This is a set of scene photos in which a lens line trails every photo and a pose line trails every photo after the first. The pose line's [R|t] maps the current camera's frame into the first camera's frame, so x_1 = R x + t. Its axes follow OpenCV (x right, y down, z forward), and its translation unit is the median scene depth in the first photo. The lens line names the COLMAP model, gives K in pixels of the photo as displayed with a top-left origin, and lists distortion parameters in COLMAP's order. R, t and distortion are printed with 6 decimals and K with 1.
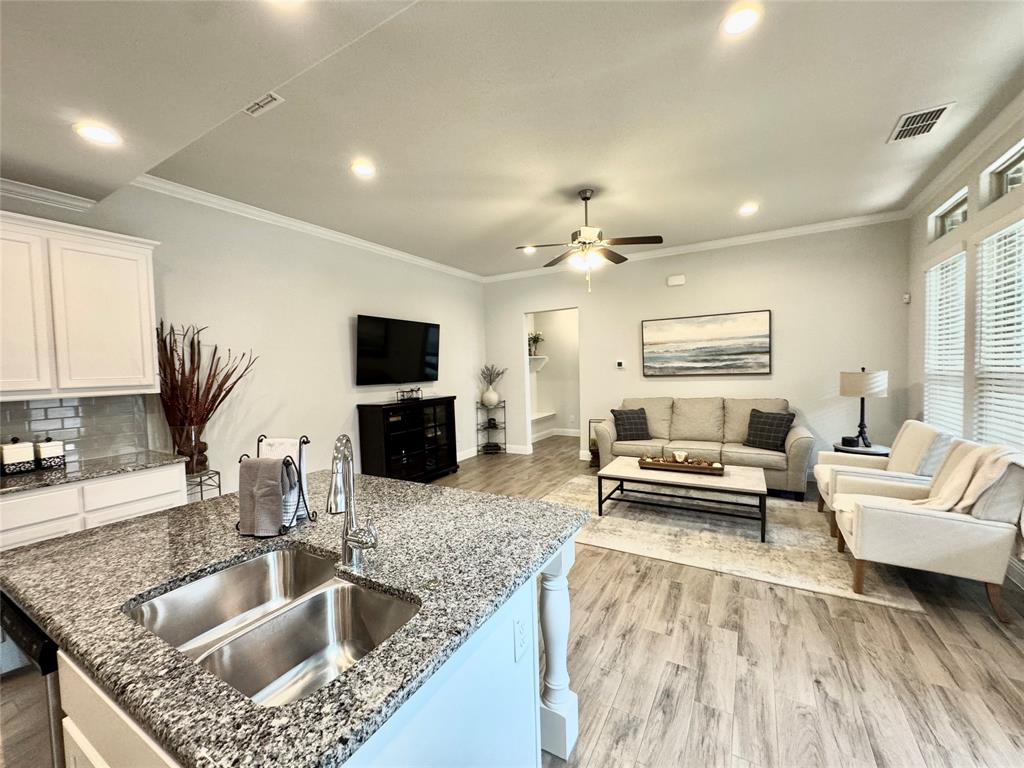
lens RADIAL K [[410.4, 0, 510.1], [0, 410.4, 383.9], [0, 0, 1]] dist [-0.002990, 0.000496]
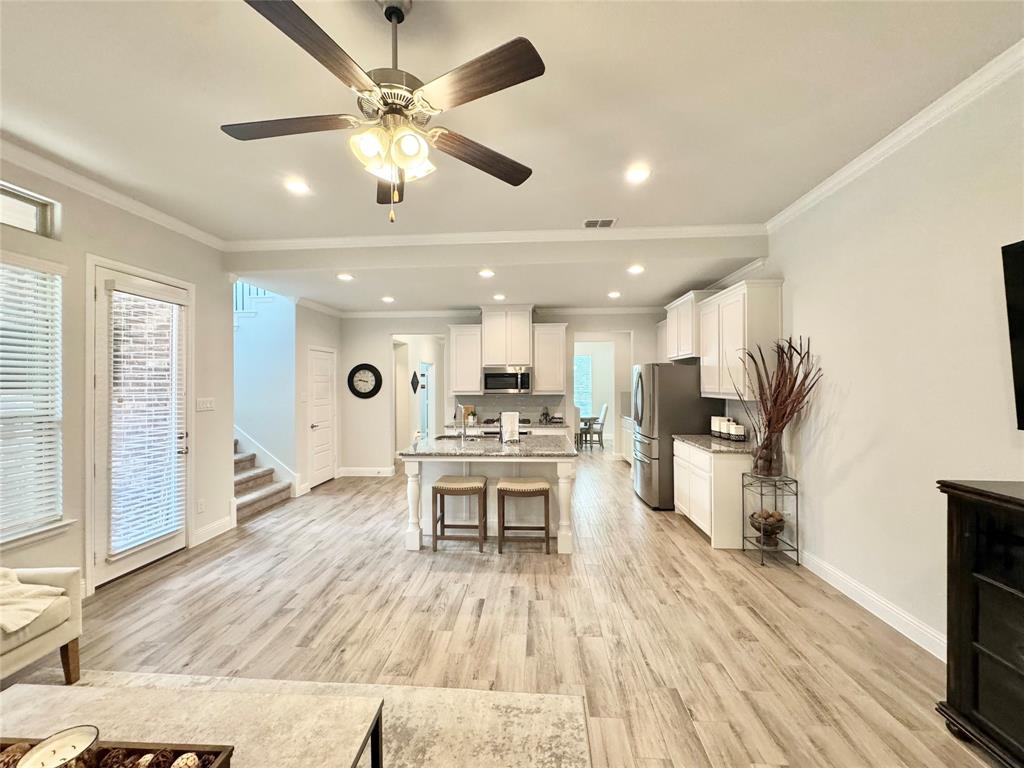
lens RADIAL K [[410.4, 0, 510.9], [0, 410.4, 383.4], [0, 0, 1]] dist [-0.002990, 0.000496]
pose [[-0.893705, 0.035918, -0.447216, 0.221604], [0.015151, 0.998638, 0.049927, -0.065501], [0.448400, 0.037844, -0.893032, 1.146028]]
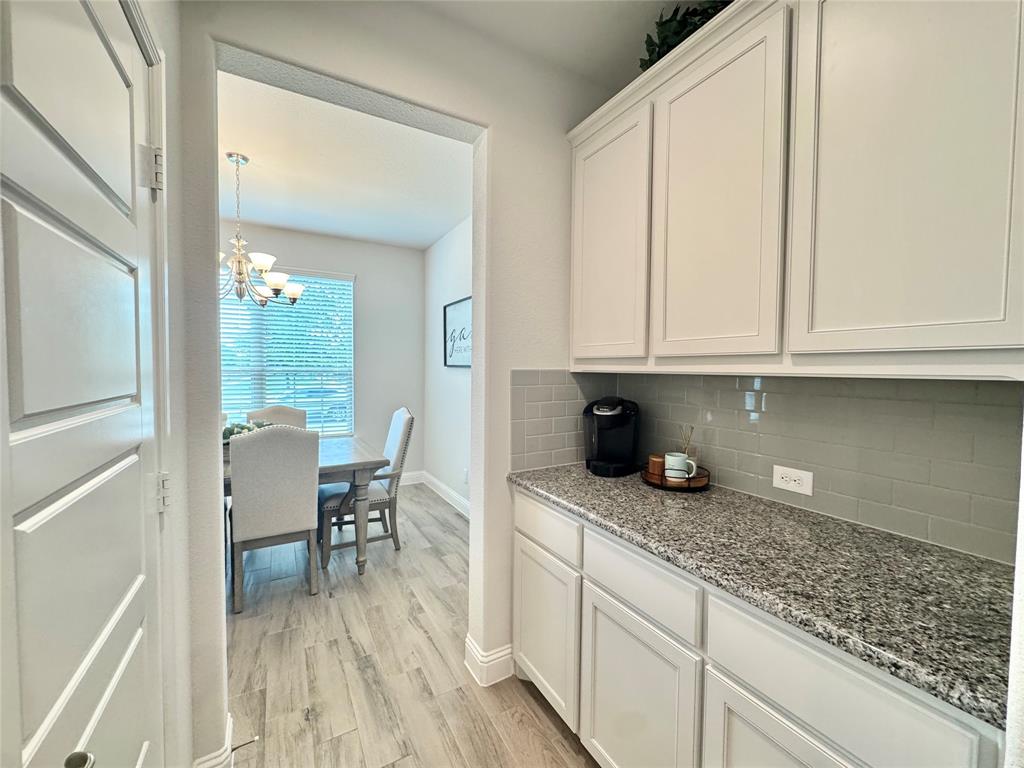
lens RADIAL K [[410.4, 0, 516.3], [0, 410.4, 386.6], [0, 0, 1]] dist [-0.002990, 0.000496]
pose [[-0.490711, 0.059524, -0.869287, -0.634030], [-0.029042, 0.995992, 0.084594, 0.044045], [0.870838, 0.066757, -0.487016, -0.000436]]
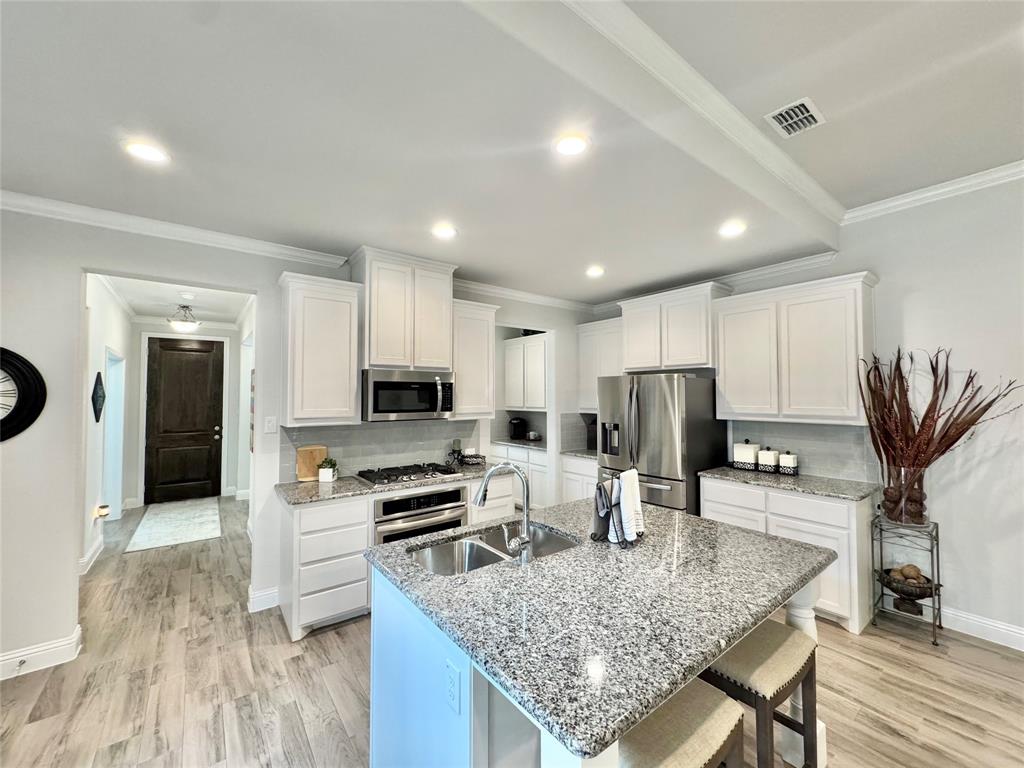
lens RADIAL K [[410.4, 0, 511.3], [0, 410.4, 384.6], [0, 0, 1]] dist [-0.002990, 0.000496]
pose [[-0.378996, 0.005851, -0.925380, 0.232157], [-0.025183, 0.999544, 0.016633, -0.044622], [0.925056, 0.029608, -0.378676, 0.376500]]
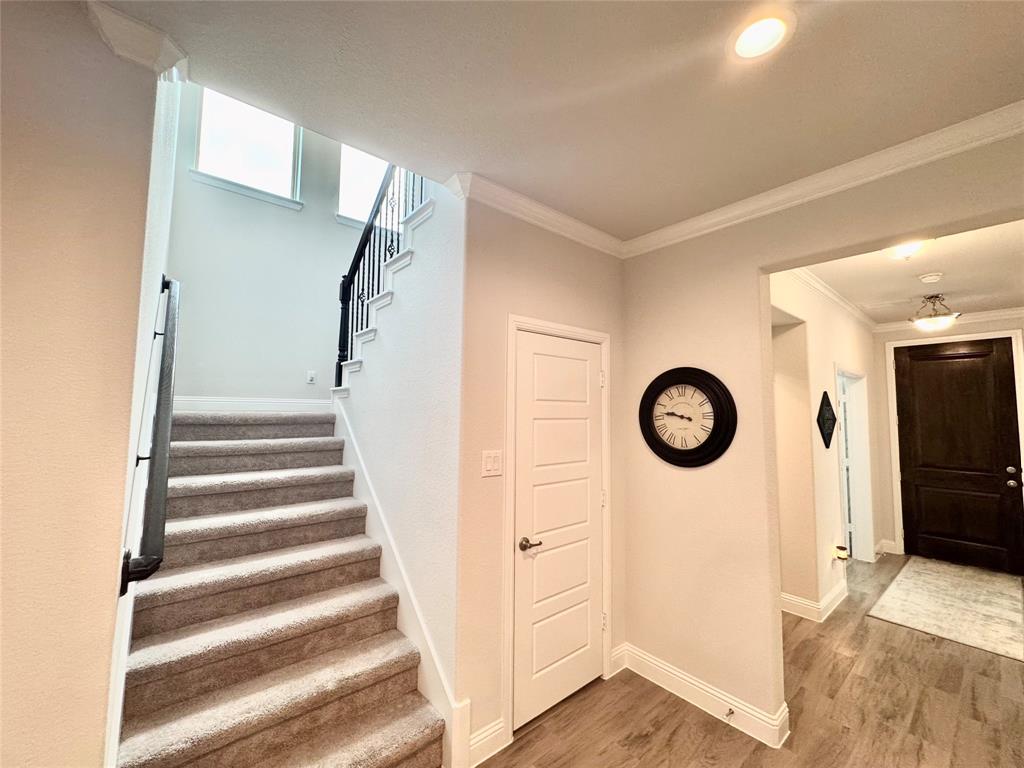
lens RADIAL K [[410.4, 0, 511.8], [0, 410.4, 382.4], [0, 0, 1]] dist [-0.002990, 0.000496]
pose [[-0.941710, 0.043728, 0.333572, 0.062722], [0.030675, 0.998547, -0.044300, -0.035770], [-0.335024, -0.031485, -0.941683, 0.170253]]
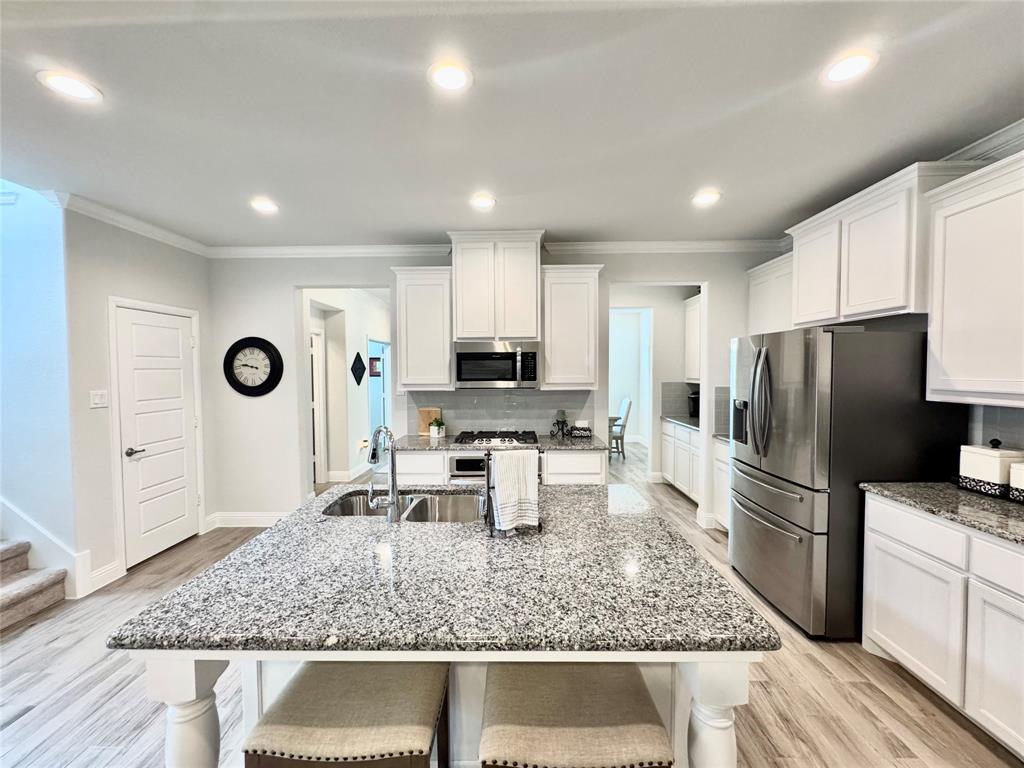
lens RADIAL K [[410.4, 0, 510.8], [0, 410.4, 382.8], [0, 0, 1]] dist [-0.002990, 0.000496]
pose [[-0.873448, 0.052145, -0.484117, -0.019674], [0.013547, 0.996467, 0.082889, -0.039254], [0.486728, 0.065840, -0.871069, 0.620849]]
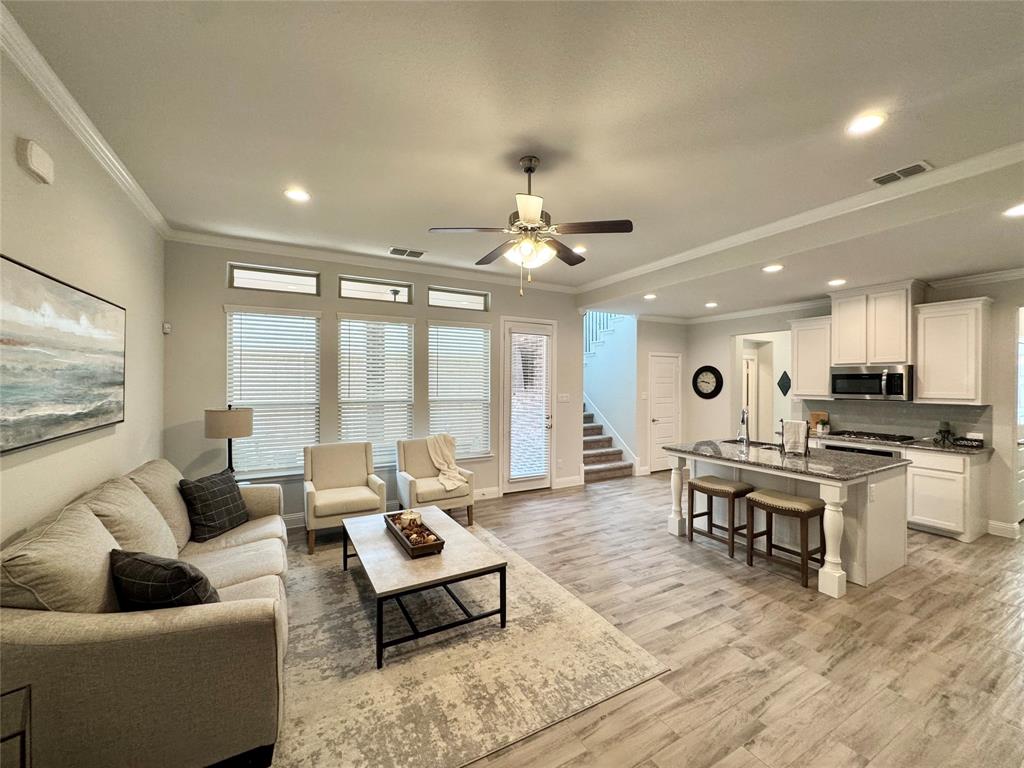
lens RADIAL K [[410.4, 0, 510.1], [0, 410.4, 383.6], [0, 0, 1]] dist [-0.002990, 0.000496]
pose [[-0.859173, 0.026798, 0.510982, -0.116407], [0.044696, 0.998741, 0.022773, -0.071969], [-0.509729, 0.042405, -0.859290, 1.305582]]
